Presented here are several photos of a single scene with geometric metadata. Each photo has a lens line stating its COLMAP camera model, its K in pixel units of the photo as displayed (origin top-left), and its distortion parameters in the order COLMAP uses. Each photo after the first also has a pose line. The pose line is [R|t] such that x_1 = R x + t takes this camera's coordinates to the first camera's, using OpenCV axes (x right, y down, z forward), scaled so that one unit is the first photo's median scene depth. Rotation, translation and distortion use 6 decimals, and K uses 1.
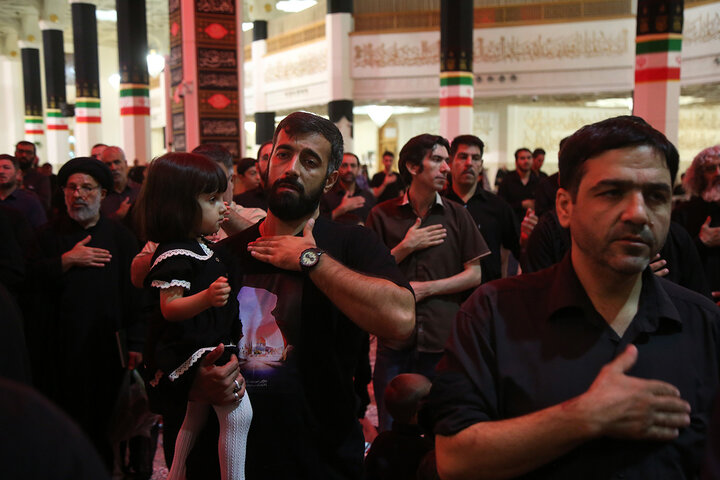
lens RADIAL K [[879.3, 0, 357.8], [0, 879.3, 238.3], [0, 0, 1]] dist [0.149097, 0.000000]
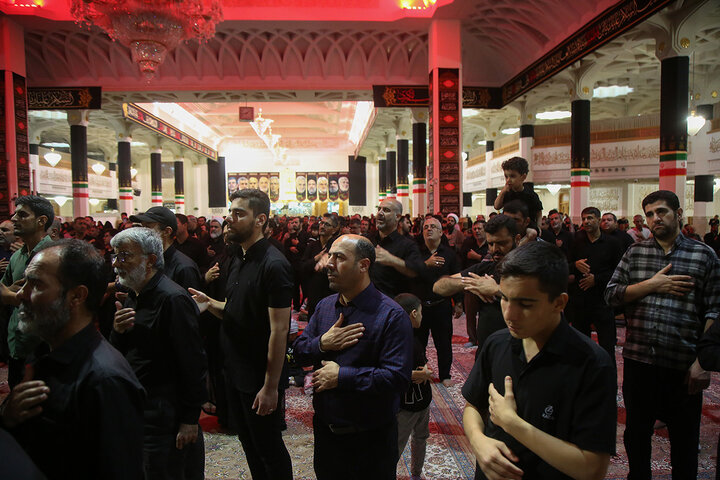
lens RADIAL K [[505.9, 0, 364.3], [0, 505.9, 241.3], [0, 0, 1]] dist [-0.081671, 0.055874]
pose [[0.920379, 0.020630, -0.390482, 0.085309], [-0.032044, 0.999228, -0.022737, 0.004163], [0.389712, 0.033440, 0.920330, -0.115411]]
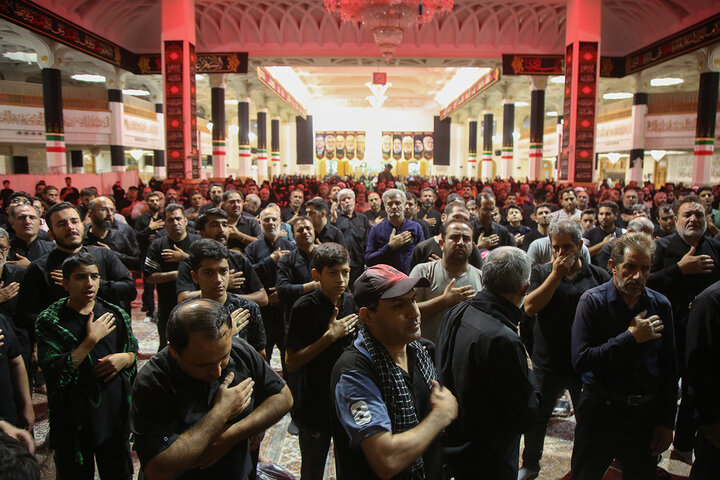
lens RADIAL K [[505.9, 0, 380.6], [0, 505.9, 242.1], [0, 0, 1]] dist [-0.081671, 0.055874]
pose [[0.893215, 0.077703, -0.442865, -0.025493], [-0.054654, 0.996414, 0.064594, 0.011835], [0.446296, -0.033492, 0.894259, -0.263699]]
